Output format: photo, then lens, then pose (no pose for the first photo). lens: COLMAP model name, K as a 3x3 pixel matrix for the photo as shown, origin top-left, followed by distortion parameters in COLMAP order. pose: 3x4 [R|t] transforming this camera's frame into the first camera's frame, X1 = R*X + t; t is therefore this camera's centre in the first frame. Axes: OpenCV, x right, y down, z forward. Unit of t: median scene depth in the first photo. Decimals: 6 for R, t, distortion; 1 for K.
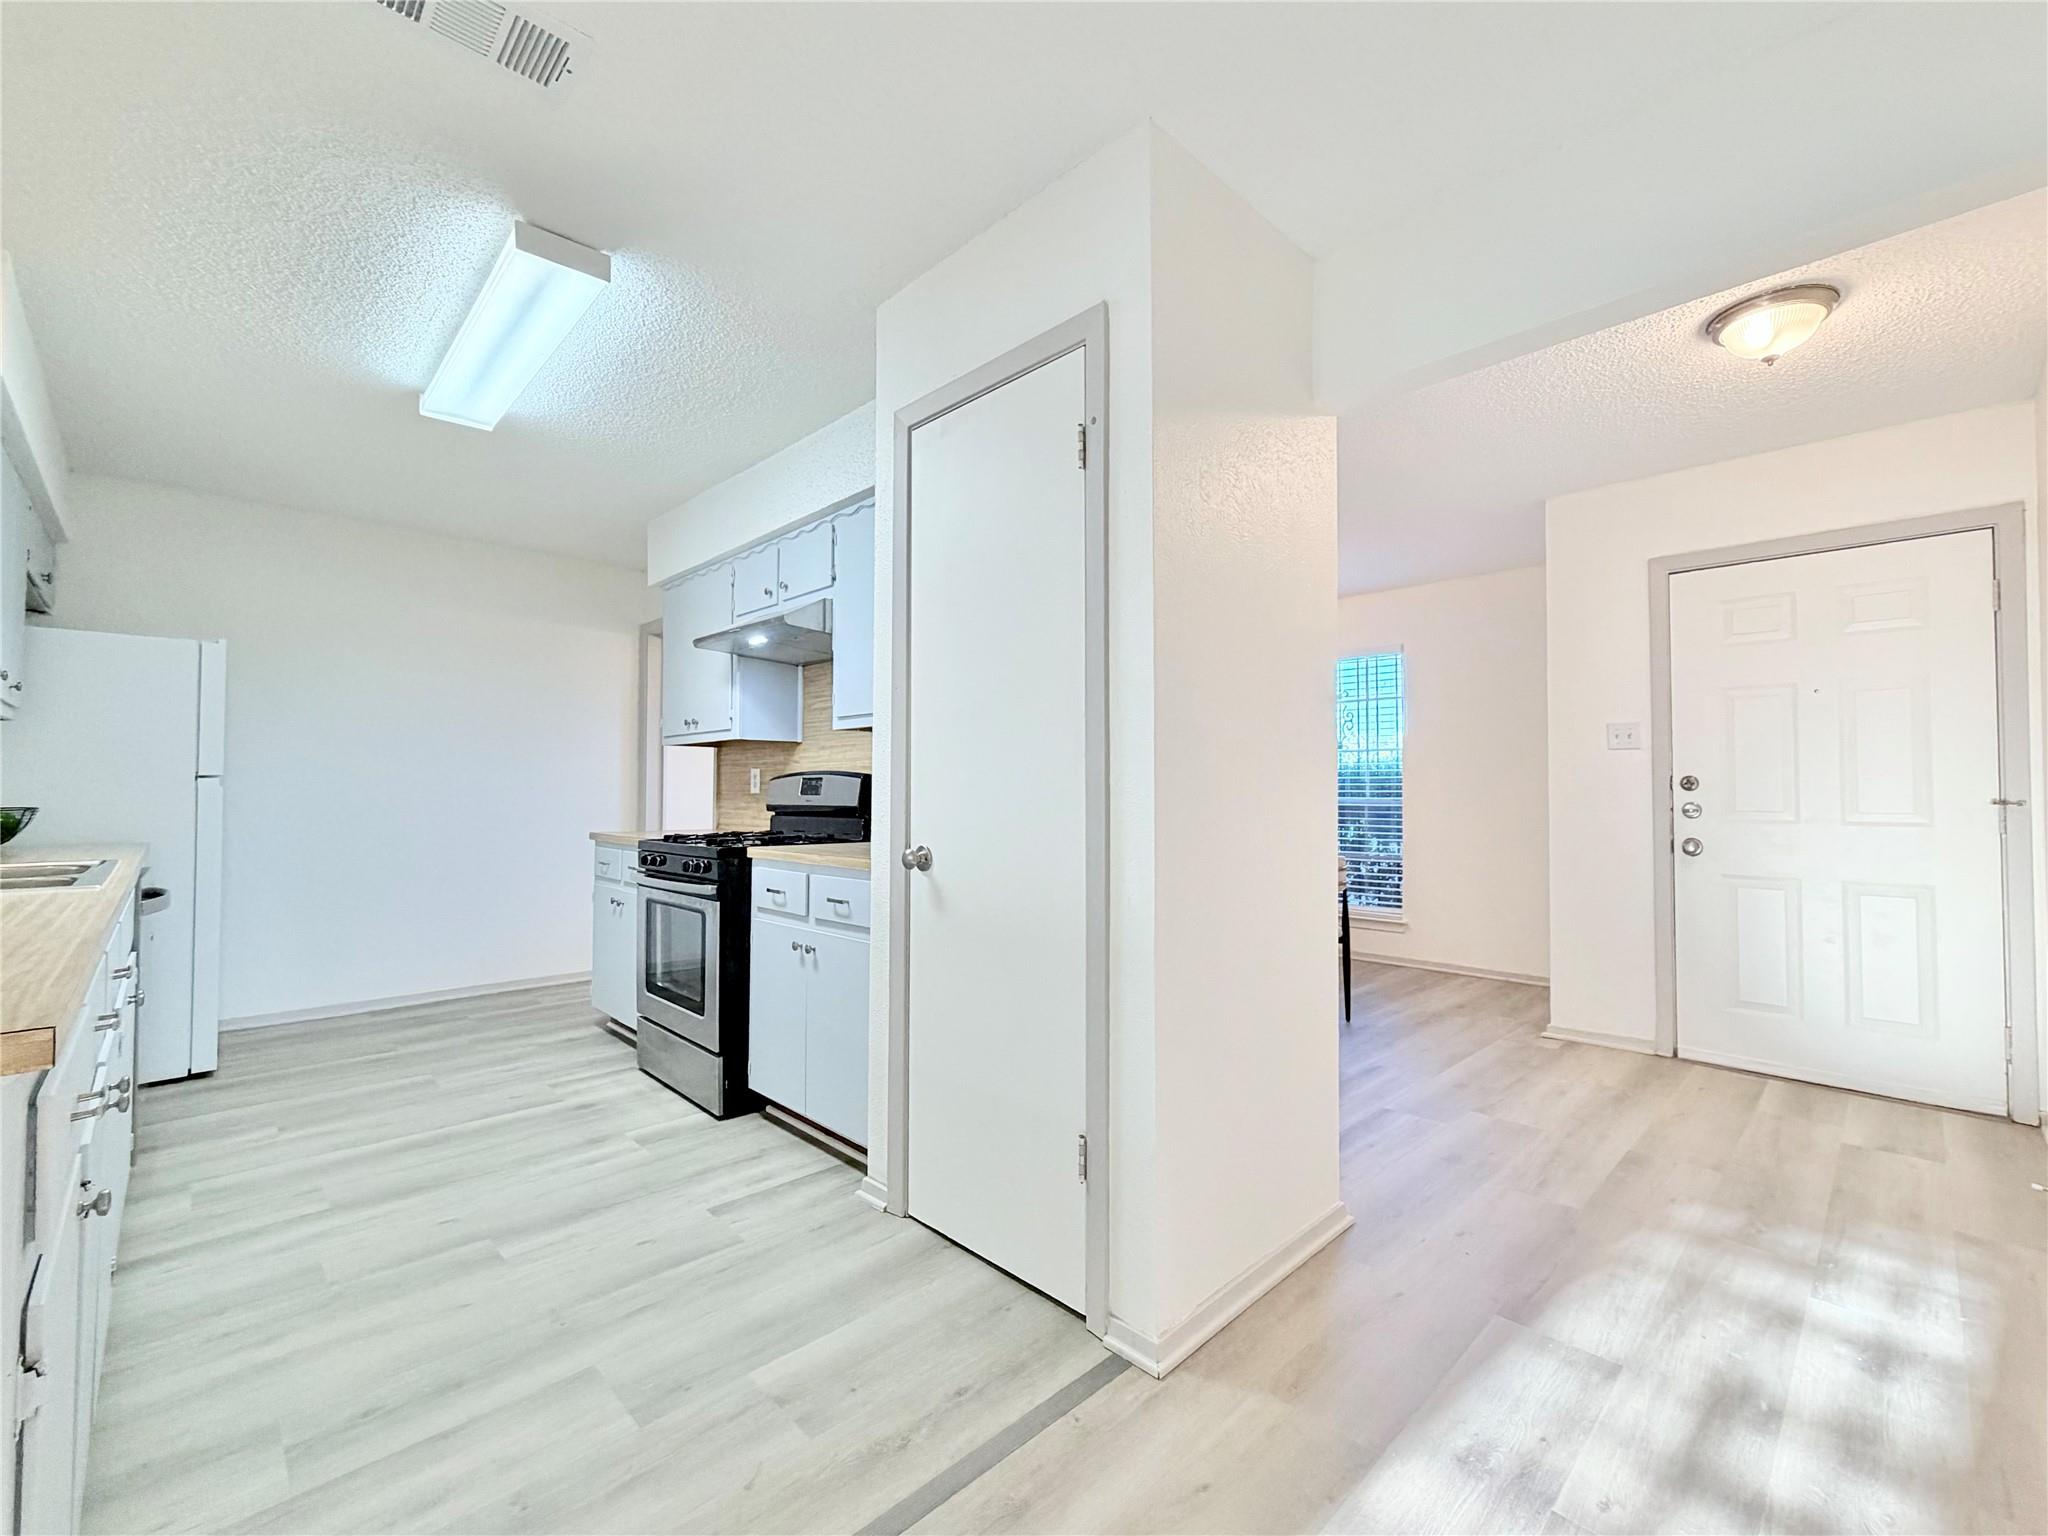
lens RADIAL K [[863.1, 0, 1025.1], [0, 863.1, 768.3], [0, 0, 1]] dist [-0.000559, -0.000495]
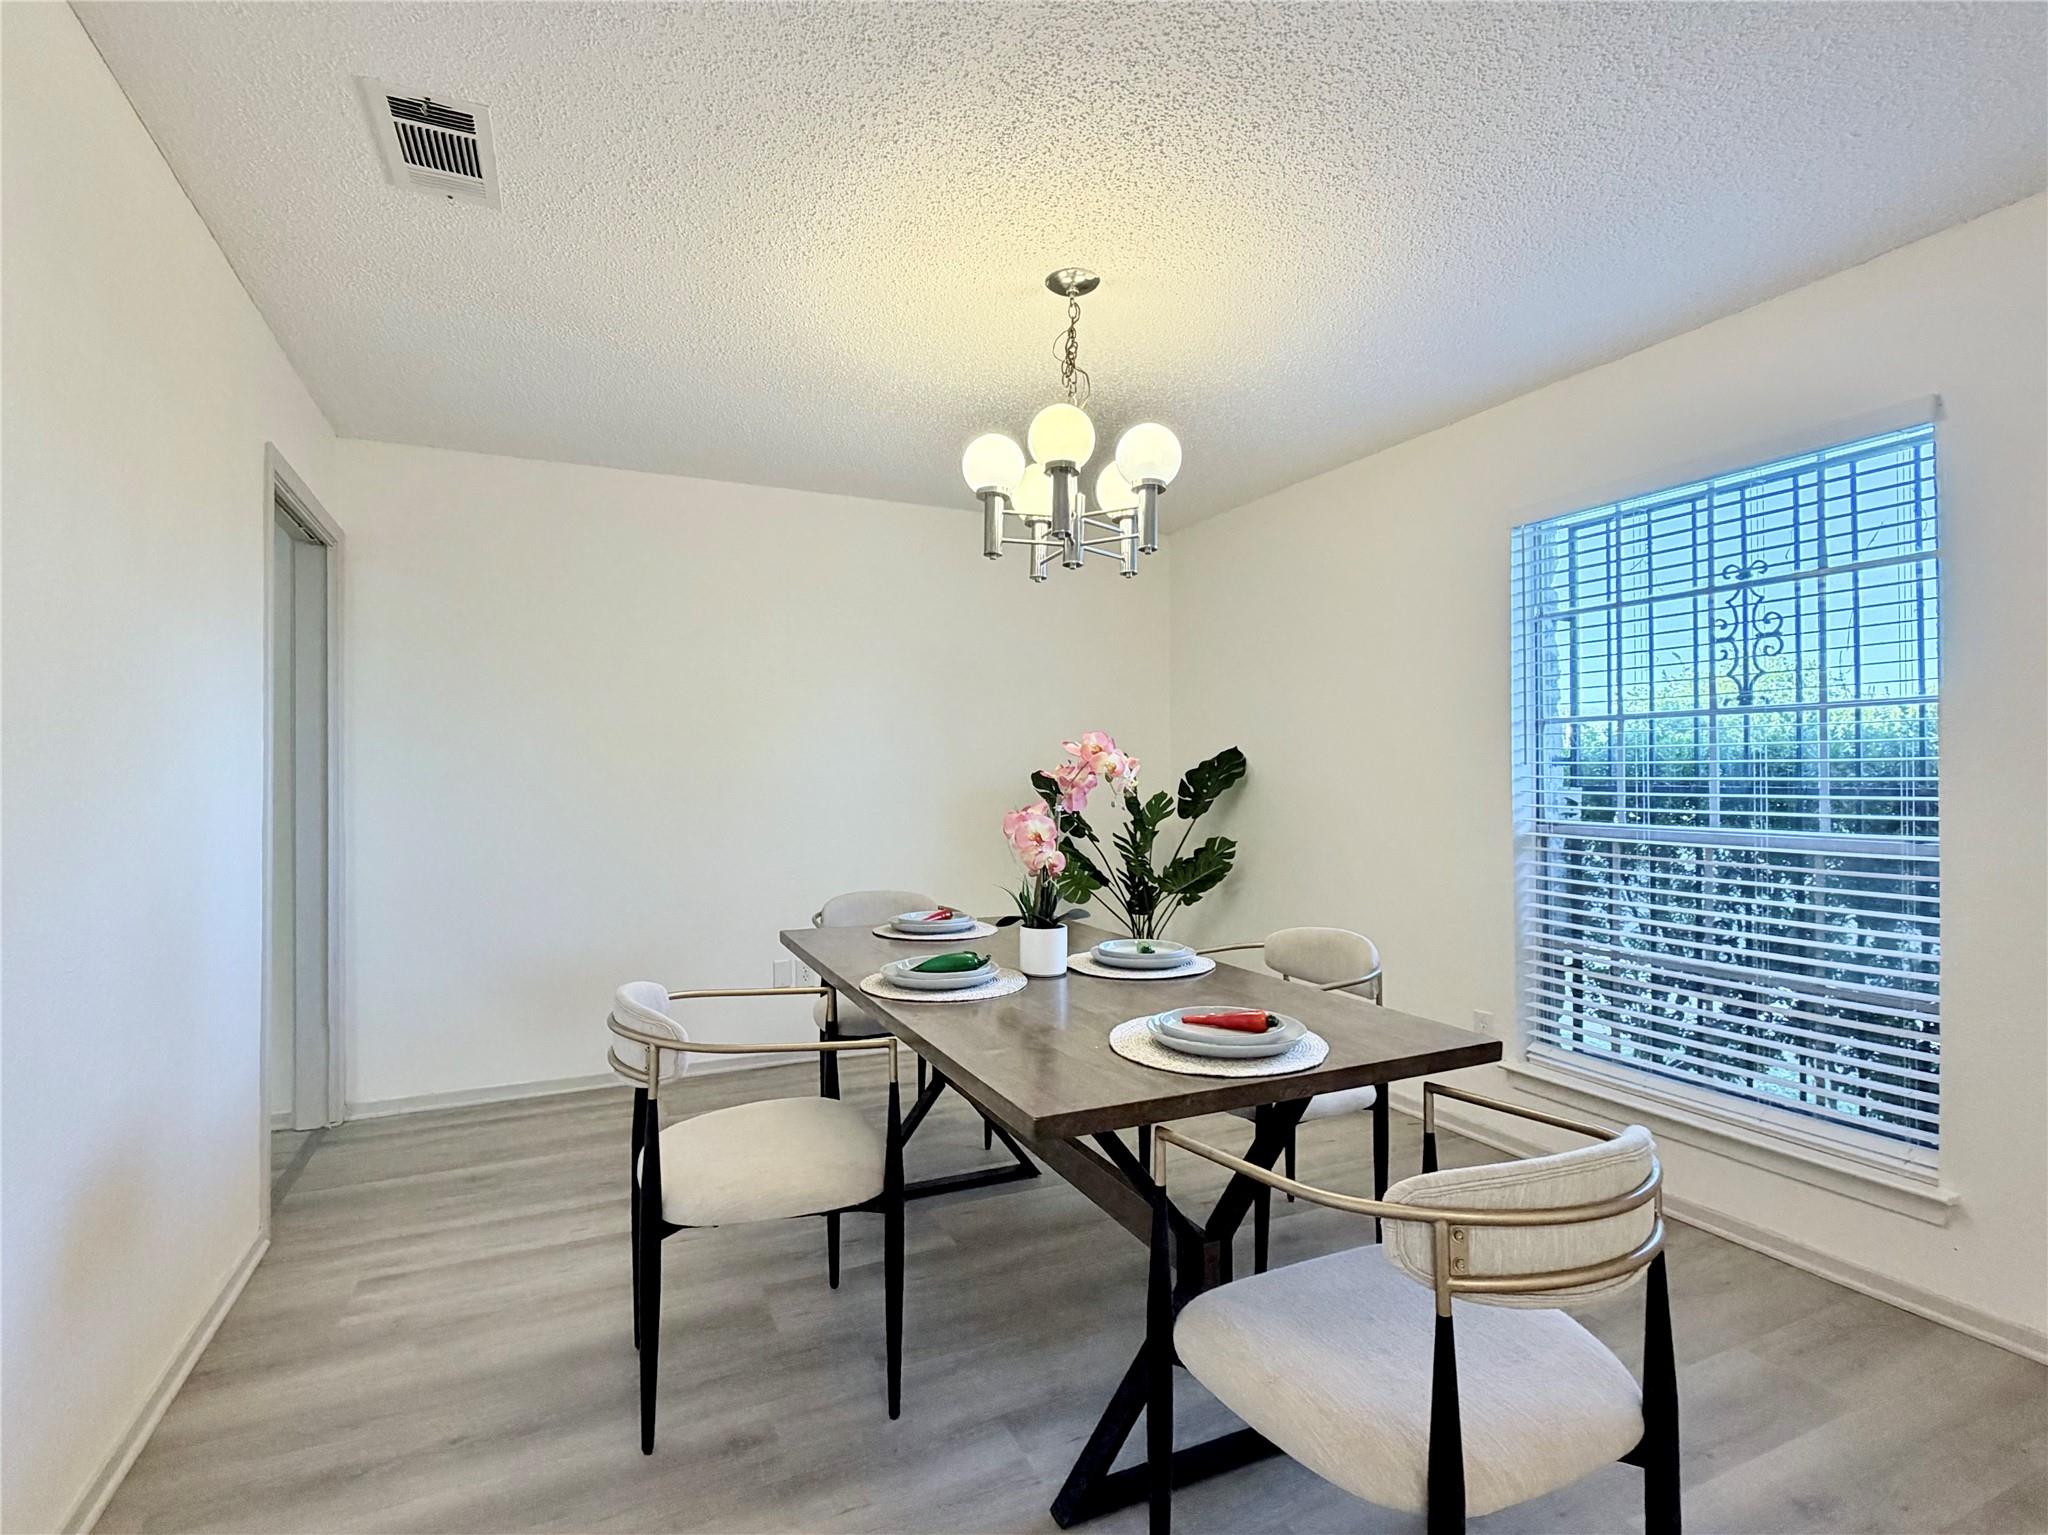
lens RADIAL K [[987.3, 0, 1029.8], [0, 987.3, 765.5], [0, 0, 1]] dist [-0.002970, 0.000424]
pose [[0.945126, -0.009474, -0.326570, 0.344423], [0.015223, 0.999771, 0.015055, -0.010563], [0.326352, -0.019201, 0.945053, 0.789411]]
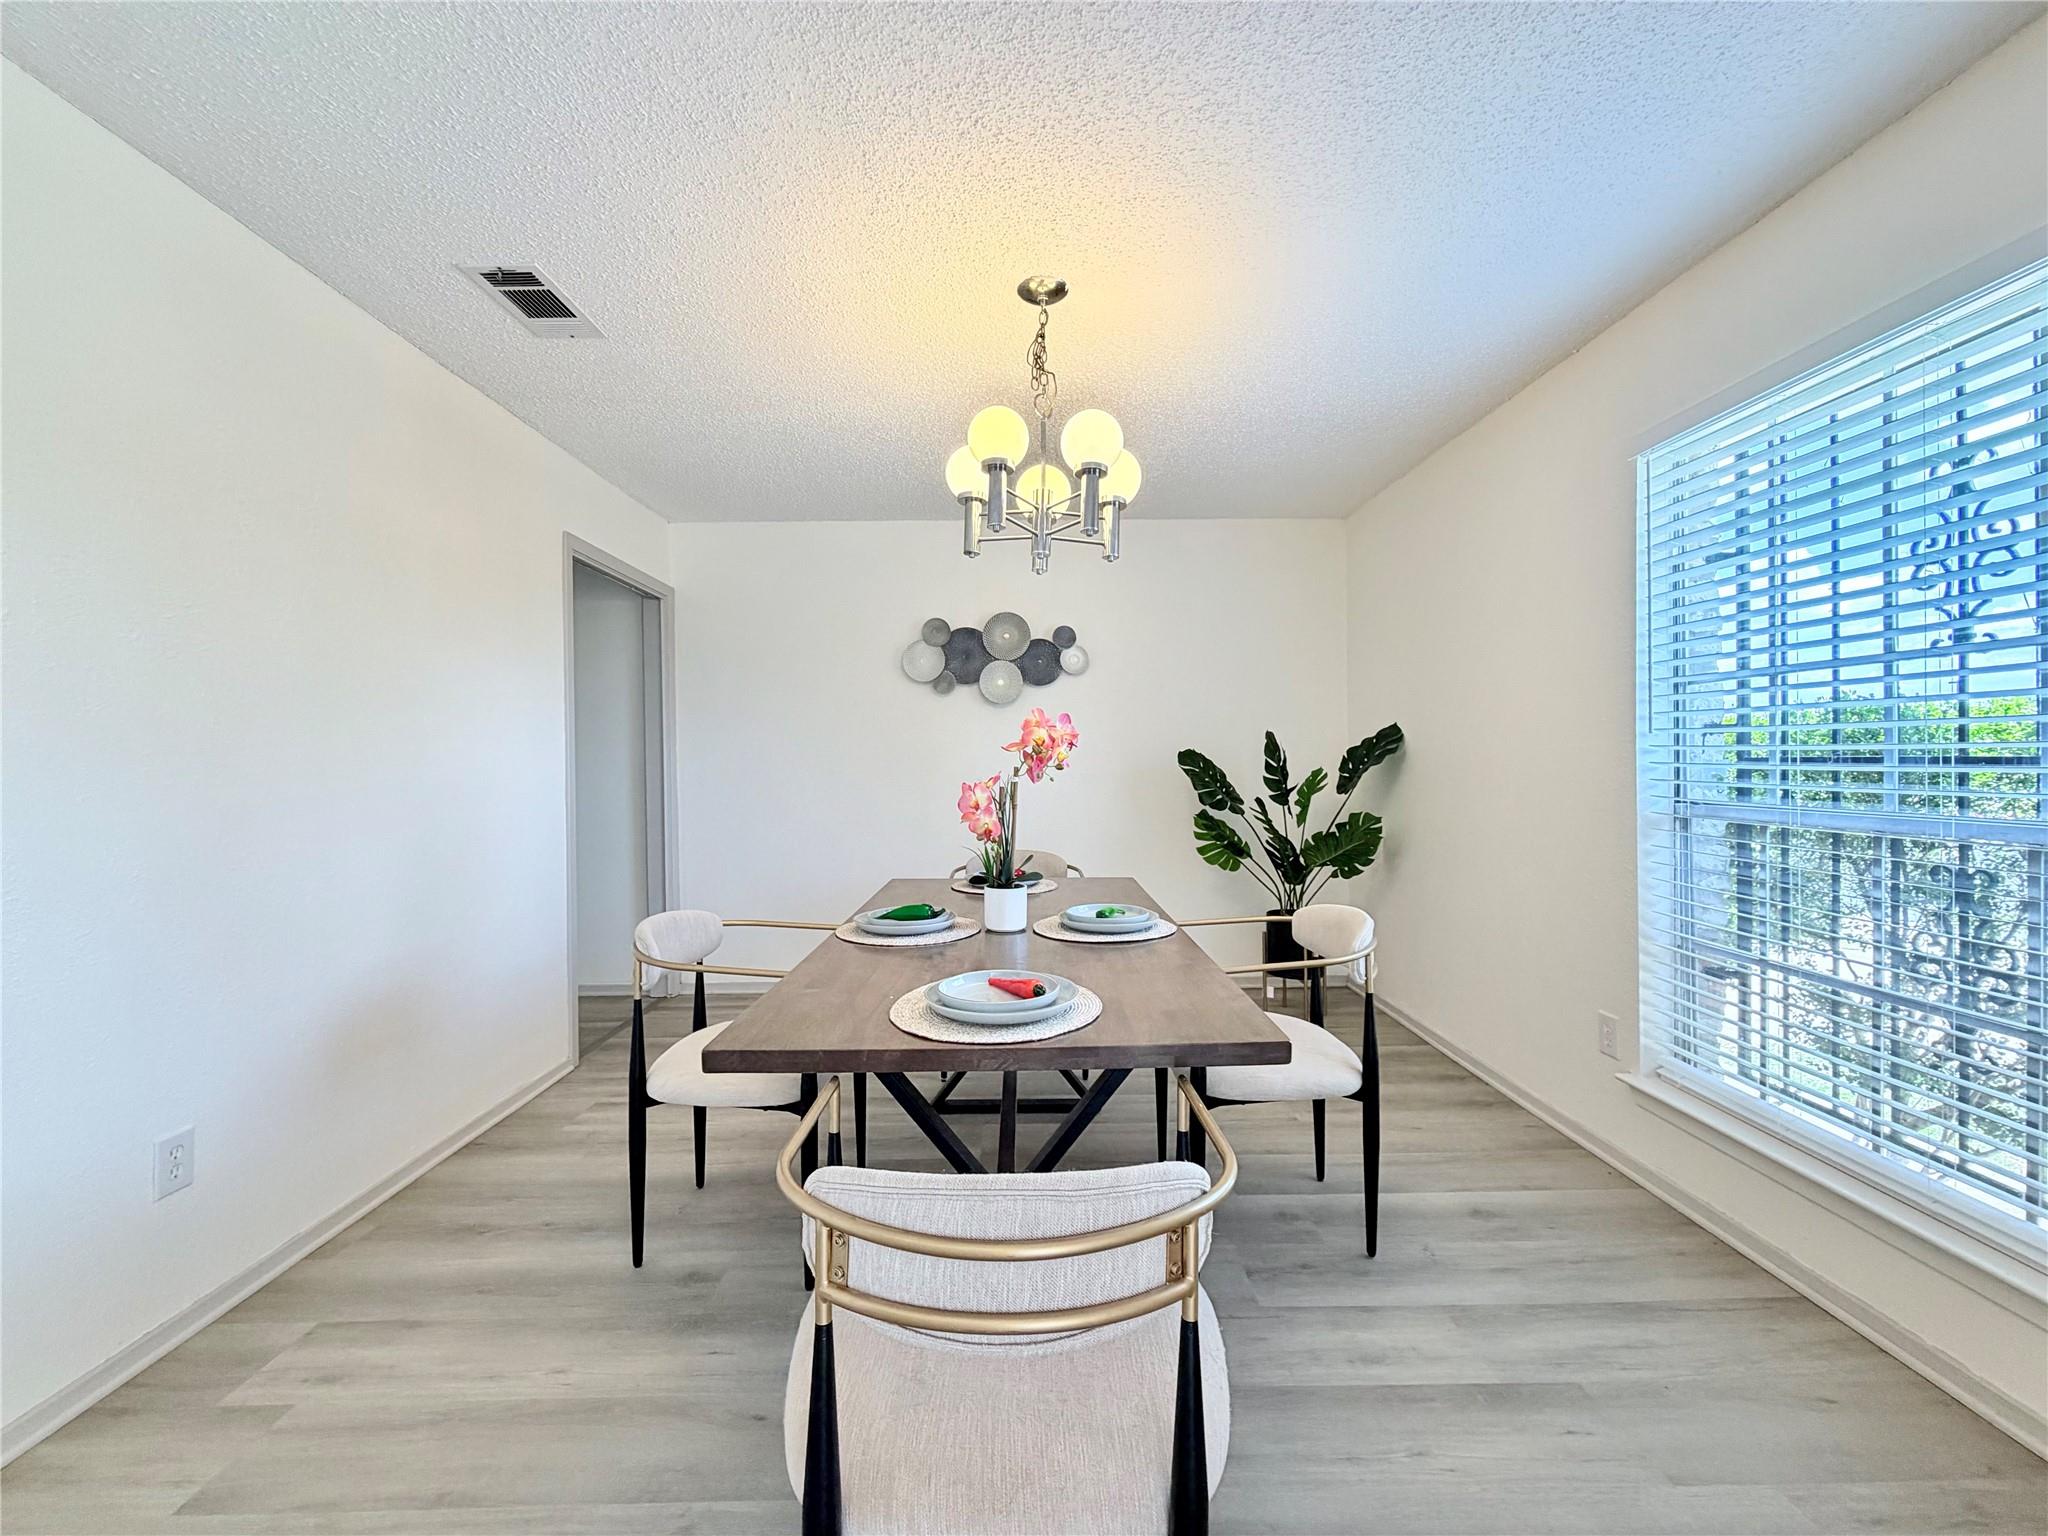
lens RADIAL K [[818.4, 0, 1028.8], [0, 818.4, 769.3], [0, 0, 1]] dist [-0.000446, -0.000452]
pose [[0.726821, -0.003013, -0.686820, 0.560759], [0.031127, 0.999107, 0.028557, 0.003459], [0.686121, -0.042135, 0.726266, 0.987386]]
